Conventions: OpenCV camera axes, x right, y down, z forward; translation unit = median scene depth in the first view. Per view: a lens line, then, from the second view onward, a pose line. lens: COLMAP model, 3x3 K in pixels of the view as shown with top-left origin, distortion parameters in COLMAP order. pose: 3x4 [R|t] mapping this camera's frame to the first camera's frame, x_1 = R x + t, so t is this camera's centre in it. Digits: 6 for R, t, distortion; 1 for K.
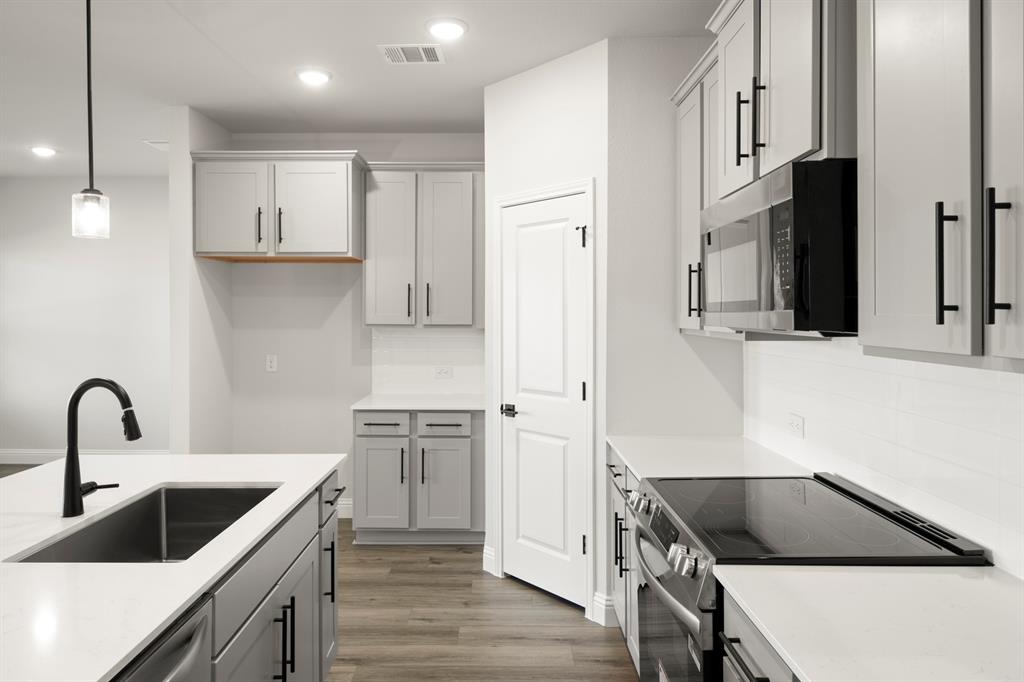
lens RADIAL K [[673.3, 0, 503.7], [0, 673.3, 311.0], [0, 0, 1]] dist [-0.001892, 0.002135]
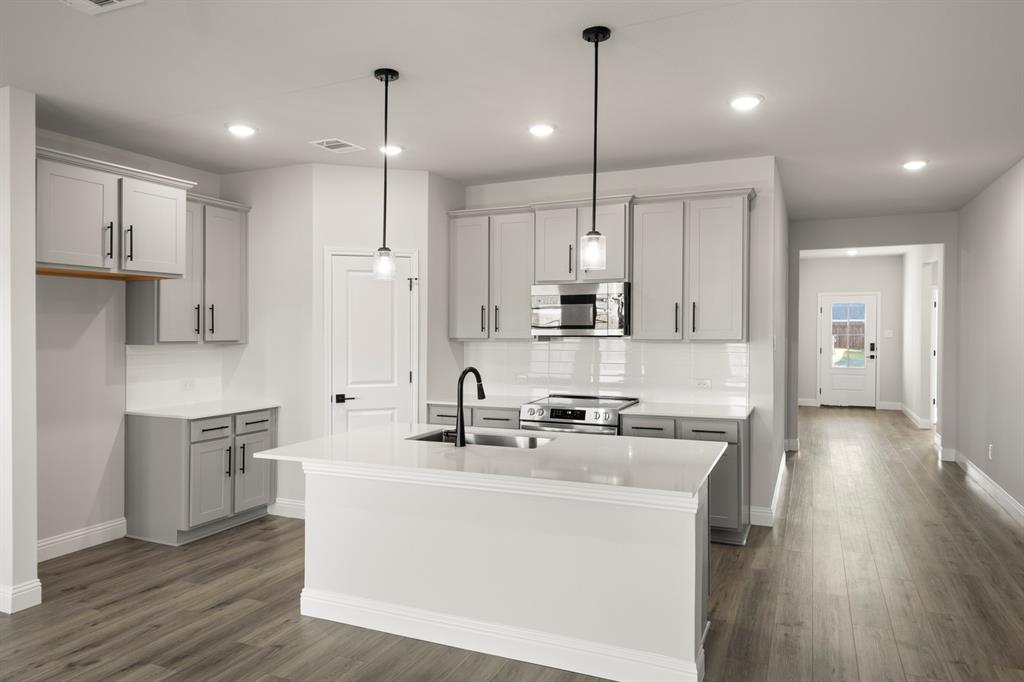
lens RADIAL K [[673.3, 0, 515.6], [0, 673.3, 336.1], [0, 0, 1]] dist [-0.001892, 0.002135]
pose [[0.382198, -0.011665, 0.924007, -1.034083], [-0.000463, 0.999918, 0.012815, -0.002929], [-0.924081, -0.005325, 0.382161, 0.097114]]
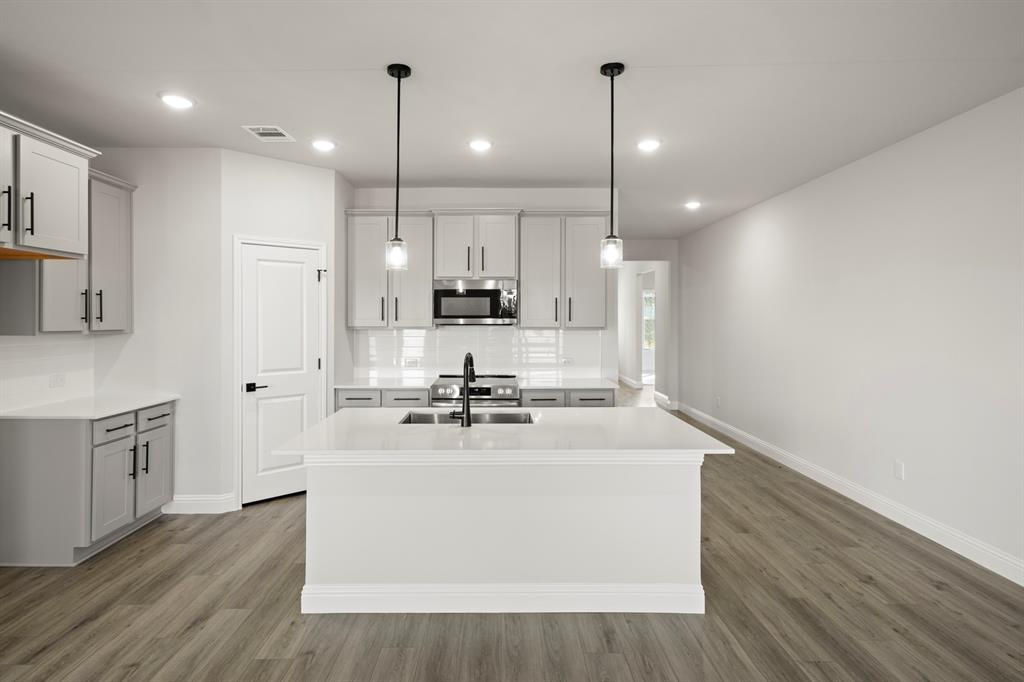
lens RADIAL K [[542.3, 0, 505.4], [0, 542.3, 323.5], [0, 0, 1]] dist [0.002484, 0.003954]
pose [[-0.023825, -0.009678, 0.999669, -1.020068], [-0.004280, 0.999945, 0.009578, -0.001022], [-0.999707, -0.004051, -0.023865, 0.431730]]
